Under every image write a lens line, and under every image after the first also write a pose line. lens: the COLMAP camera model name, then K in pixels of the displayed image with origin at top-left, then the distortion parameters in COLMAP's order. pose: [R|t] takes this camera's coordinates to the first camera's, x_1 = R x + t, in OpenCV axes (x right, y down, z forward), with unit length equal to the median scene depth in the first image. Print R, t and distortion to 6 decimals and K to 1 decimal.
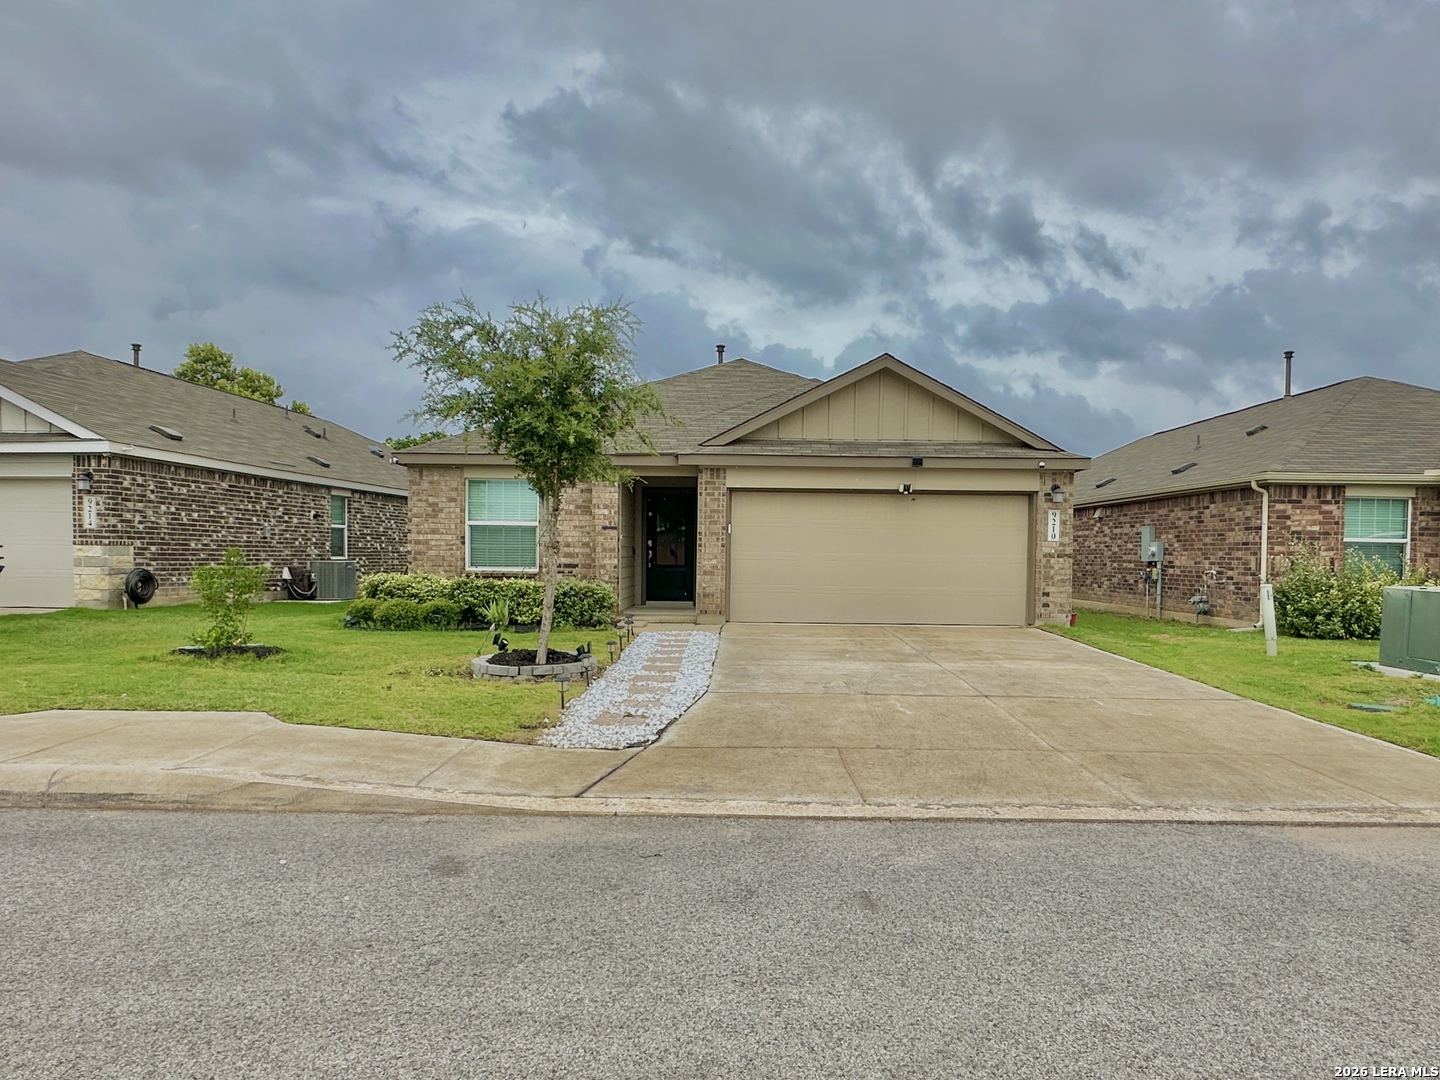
lens RADIAL K [[925.0, 0, 720.0], [0, 925.0, 540.0], [0, 0, 1]] dist [0.000266, 0.000002]
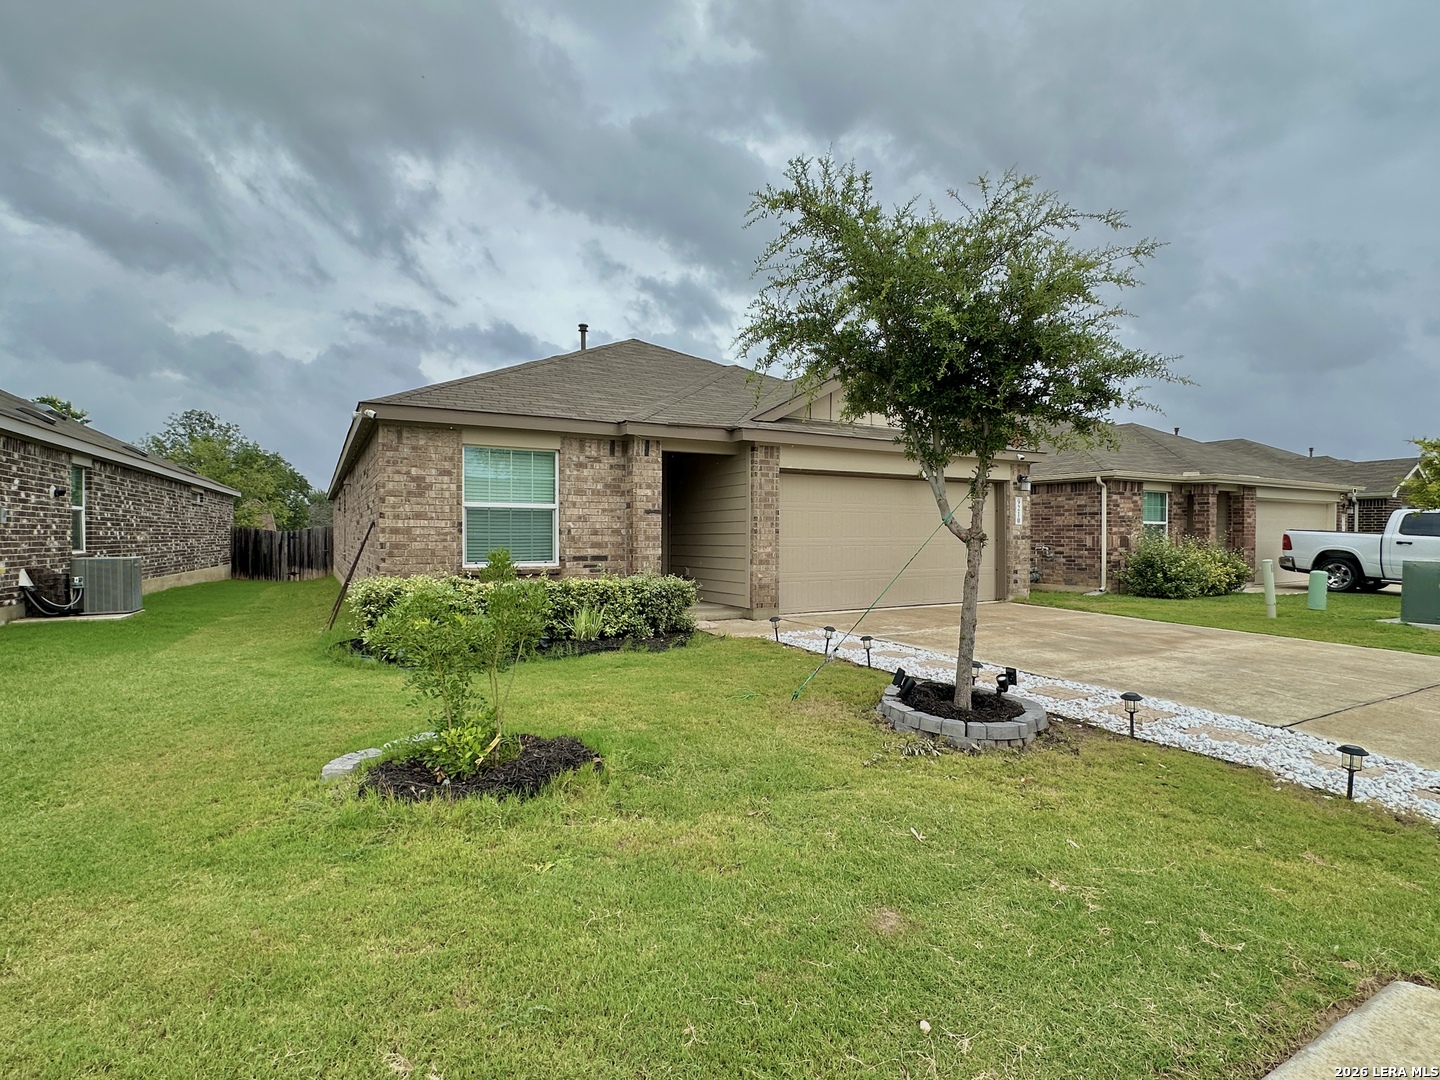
lens RADIAL K [[726.3, 0, 720.0], [0, 726.3, 540.0], [0, 0, 1]] dist [0.010151, 0.000230]
pose [[0.872020, -0.015670, 0.489220, -0.380553], [0.003655, 0.999668, 0.025504, -0.004005], [-0.489457, -0.020452, 0.871788, 0.386407]]
